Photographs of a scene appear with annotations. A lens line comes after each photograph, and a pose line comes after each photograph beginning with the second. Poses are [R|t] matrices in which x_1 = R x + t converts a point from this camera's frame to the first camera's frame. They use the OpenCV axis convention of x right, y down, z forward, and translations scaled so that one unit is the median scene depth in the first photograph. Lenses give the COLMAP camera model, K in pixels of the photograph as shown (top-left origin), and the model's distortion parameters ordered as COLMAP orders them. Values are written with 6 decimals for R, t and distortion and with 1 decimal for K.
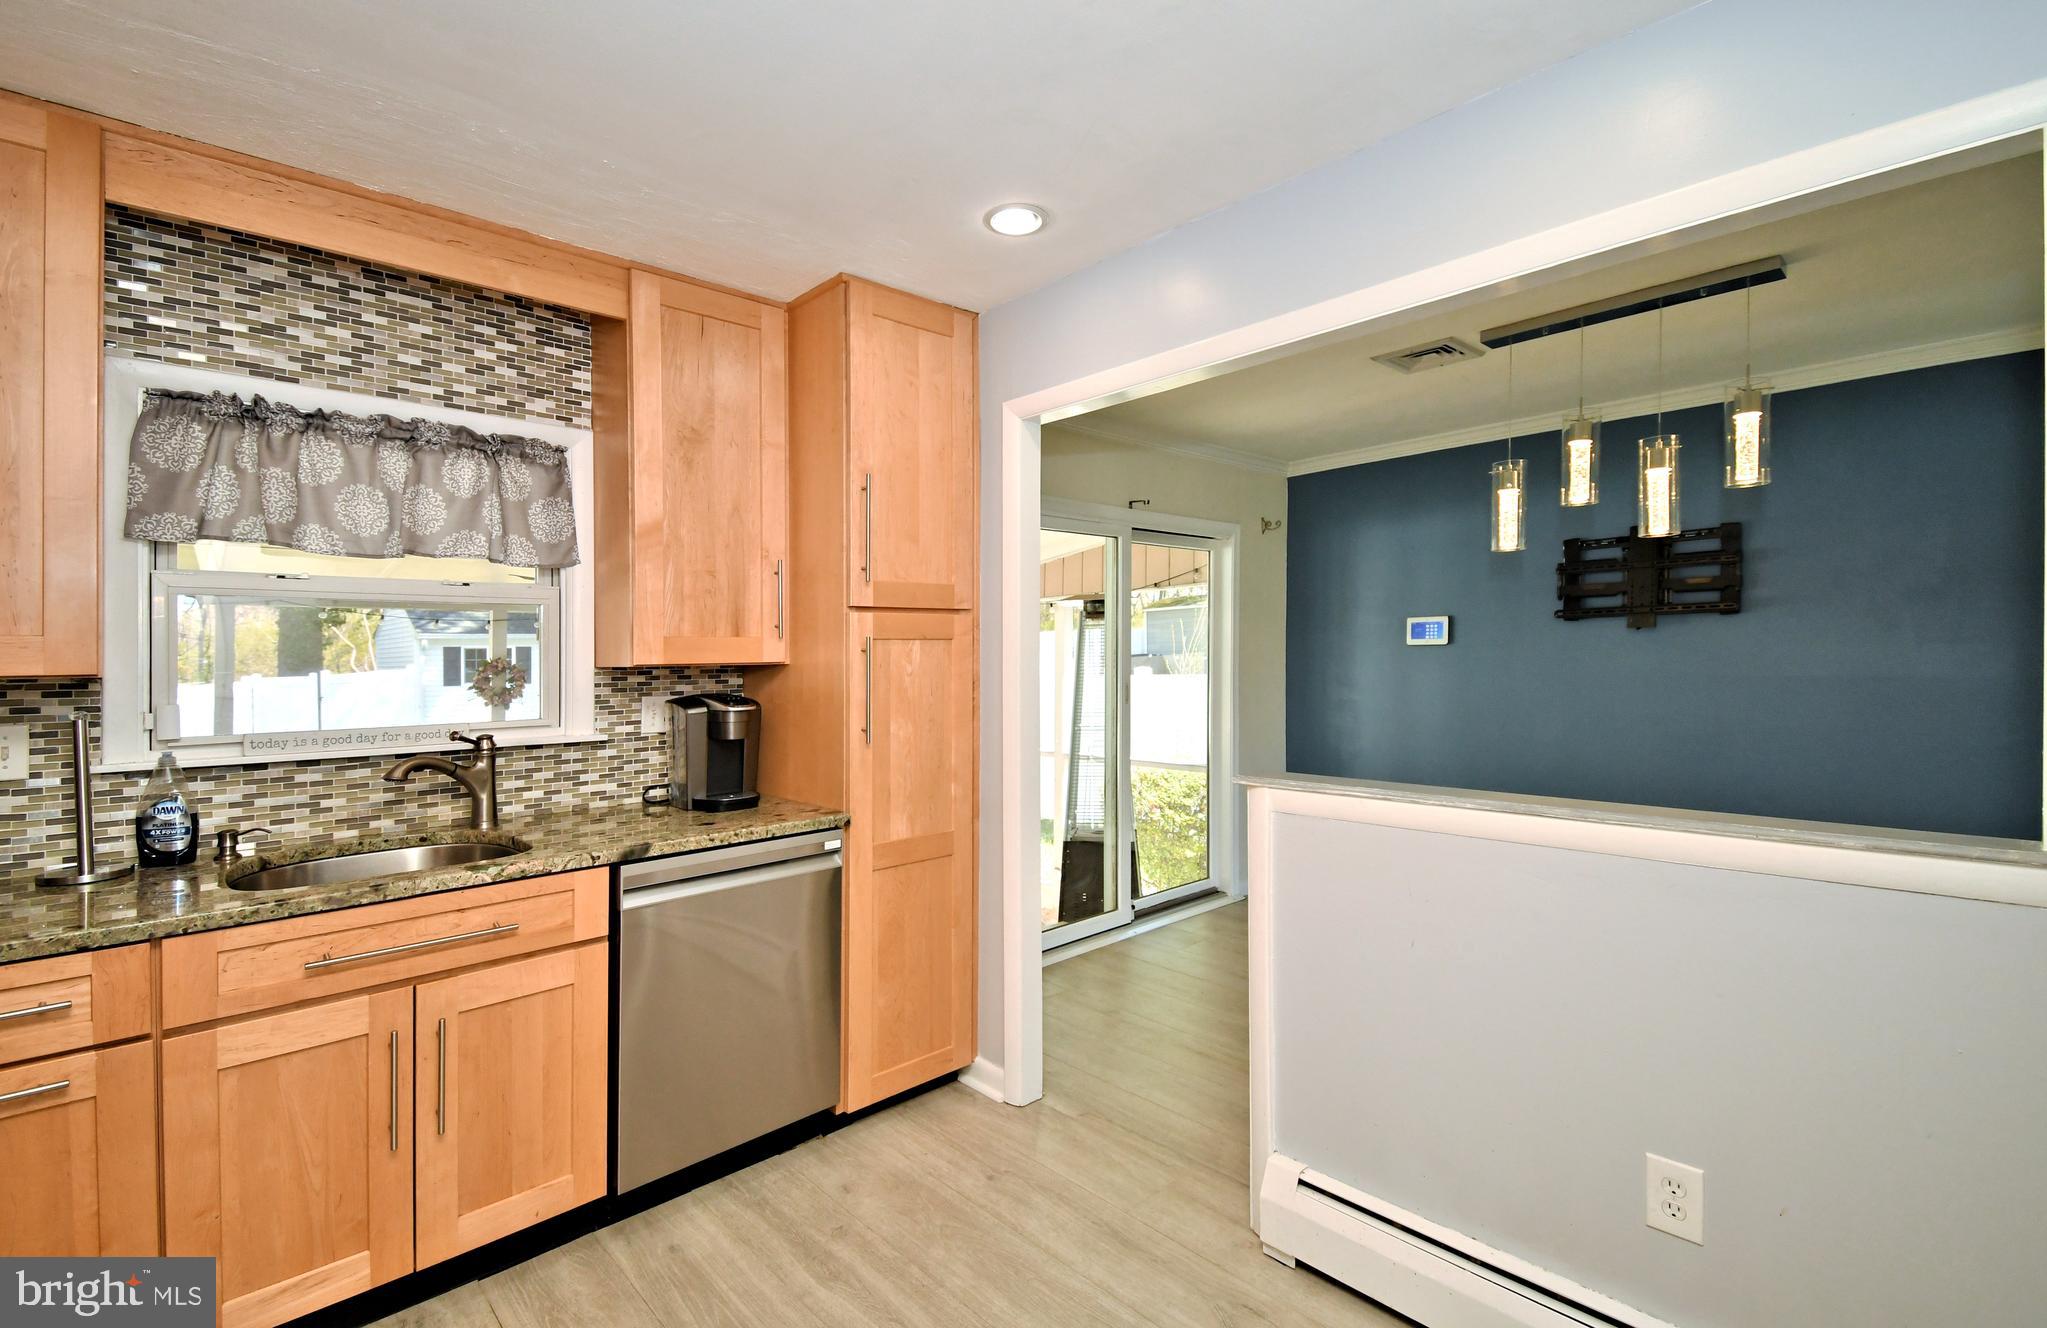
lens RADIAL K [[929.3, 0, 1015.3], [0, 929.3, 648.7], [0, 0, 1]] dist [0.048672, -0.029878]
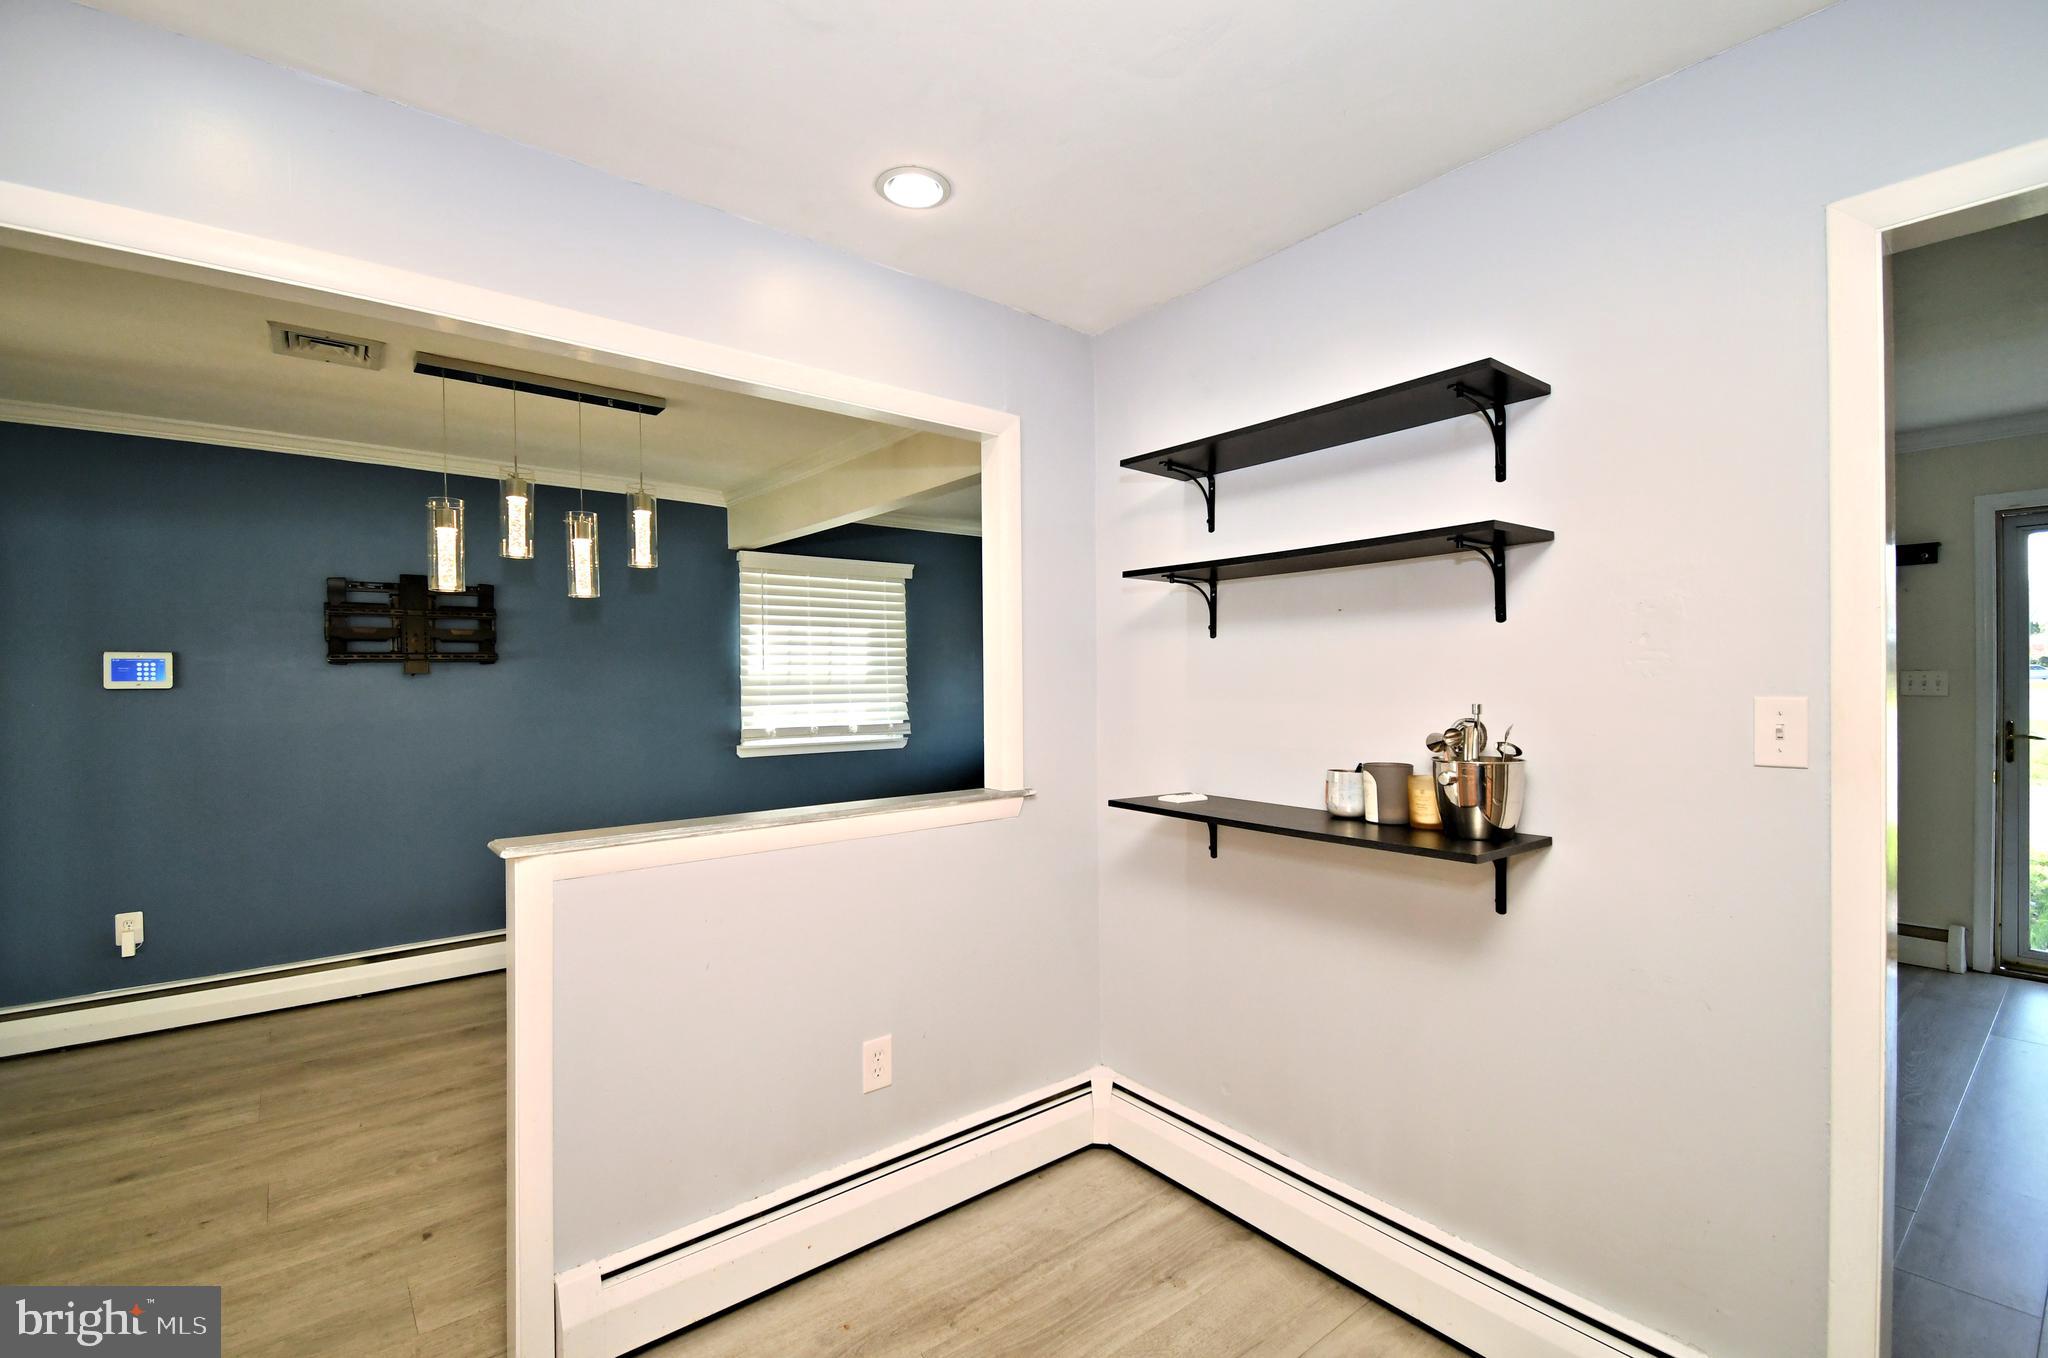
lens RADIAL K [[867.0, 0, 1033.0], [0, 867.0, 694.6], [0, 0, 1]] dist [0.015101, -0.024227]
pose [[0.058856, 0.001000, 0.998266, -0.324166], [0.001614, 0.999998, -0.001096, 0.004086], [-0.998265, 0.001675, 0.058854, 0.344120]]
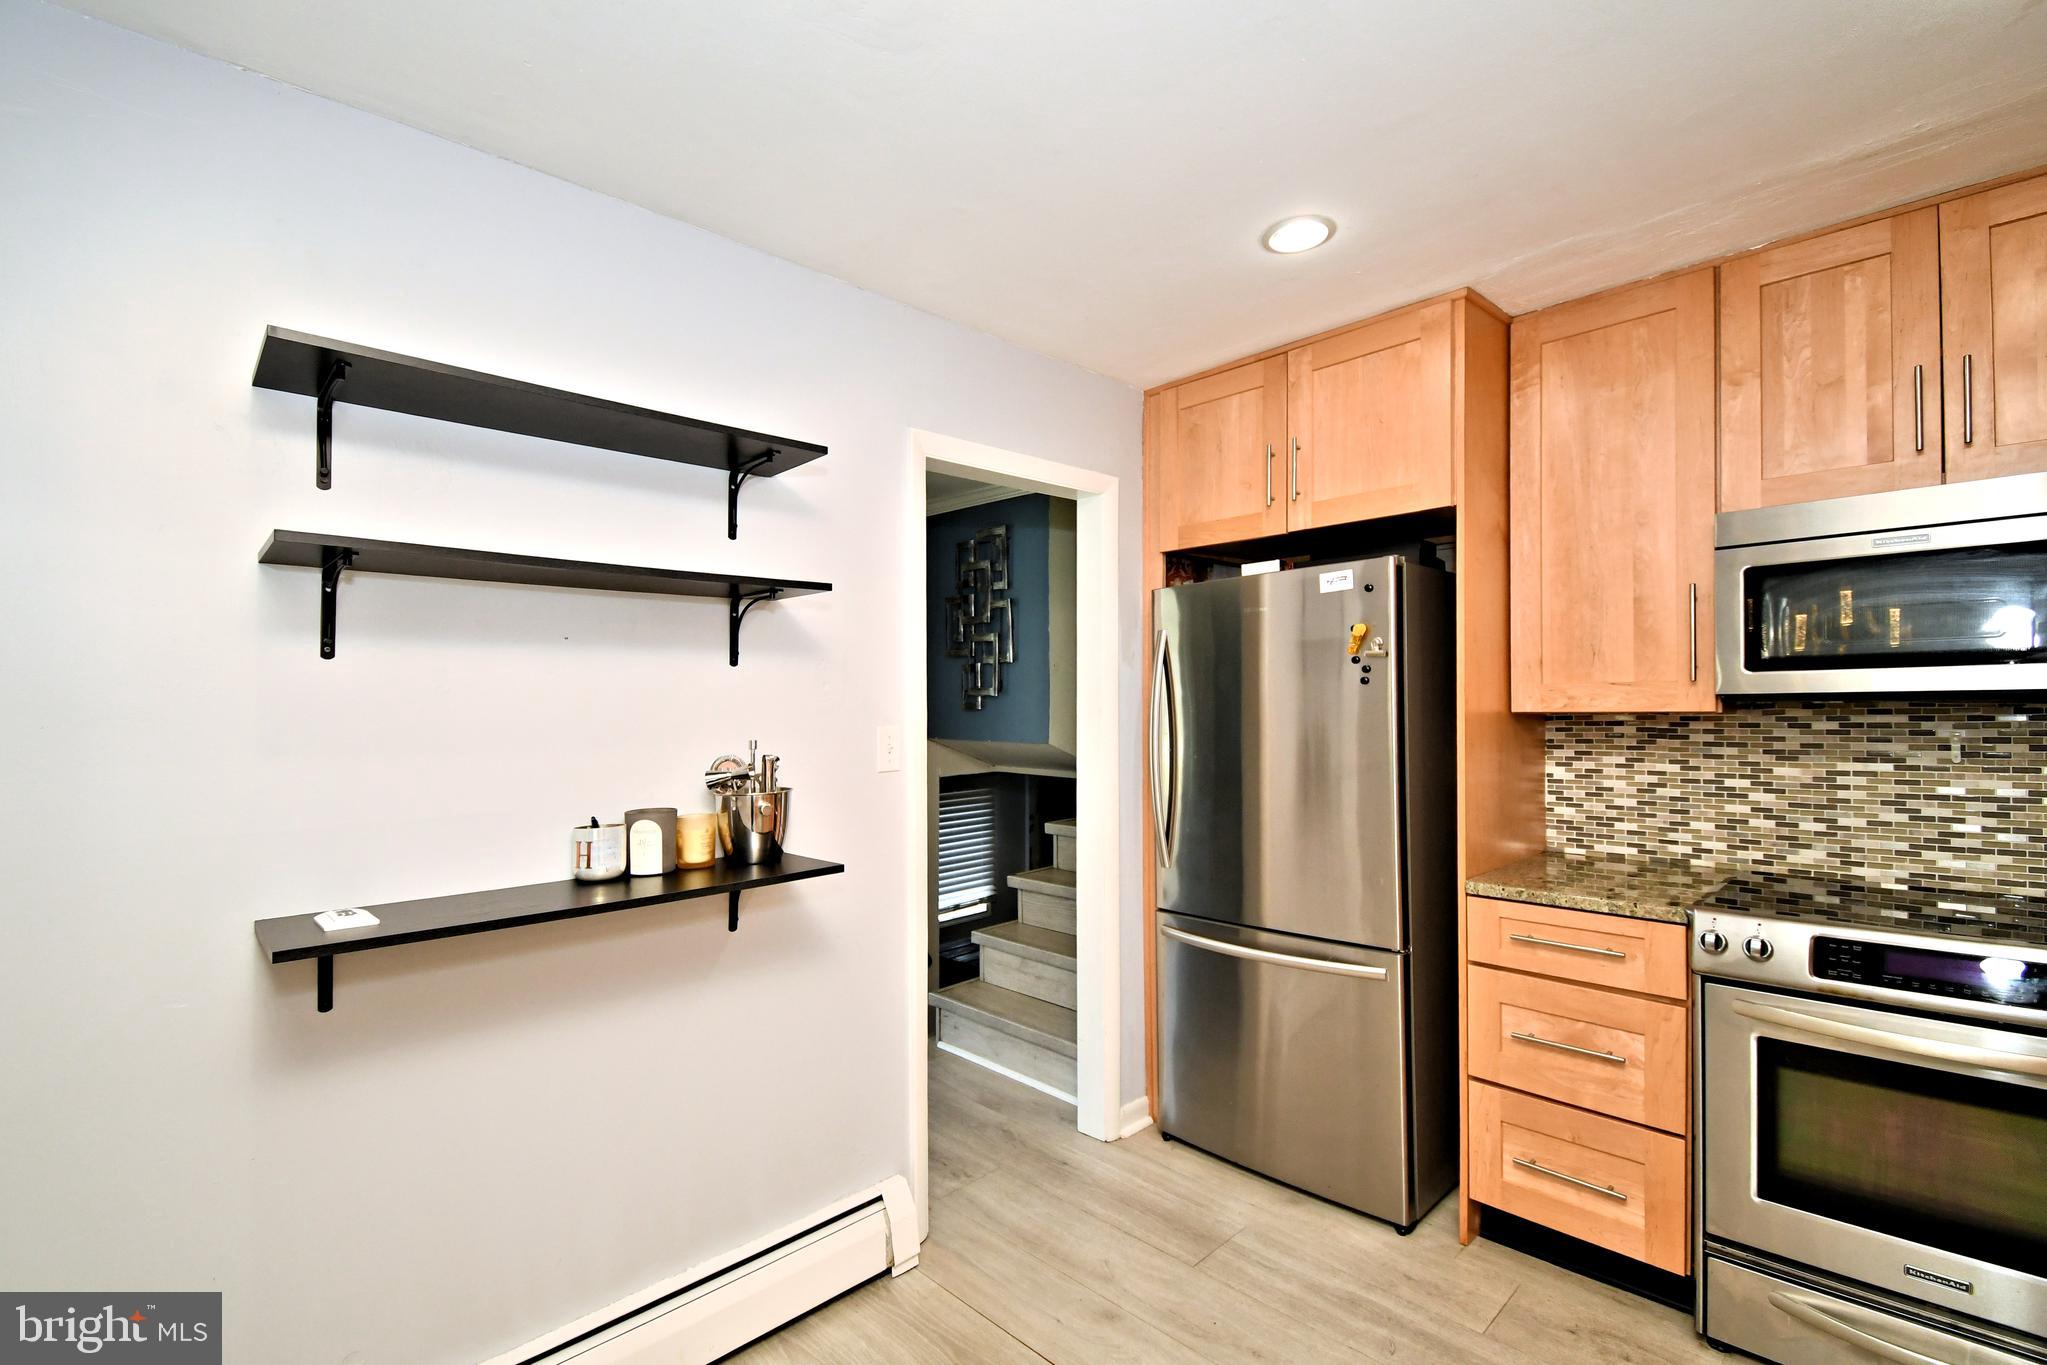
lens RADIAL K [[918.8, 0, 966.0], [0, 918.8, 689.1], [0, 0, 1]] dist [0.001897, -0.014171]
pose [[-0.999508, 0.030553, 0.007143, 0.073129], [0.030424, 0.999382, -0.017591, -0.009426], [-0.007676, -0.017365, -0.999820, 0.719778]]
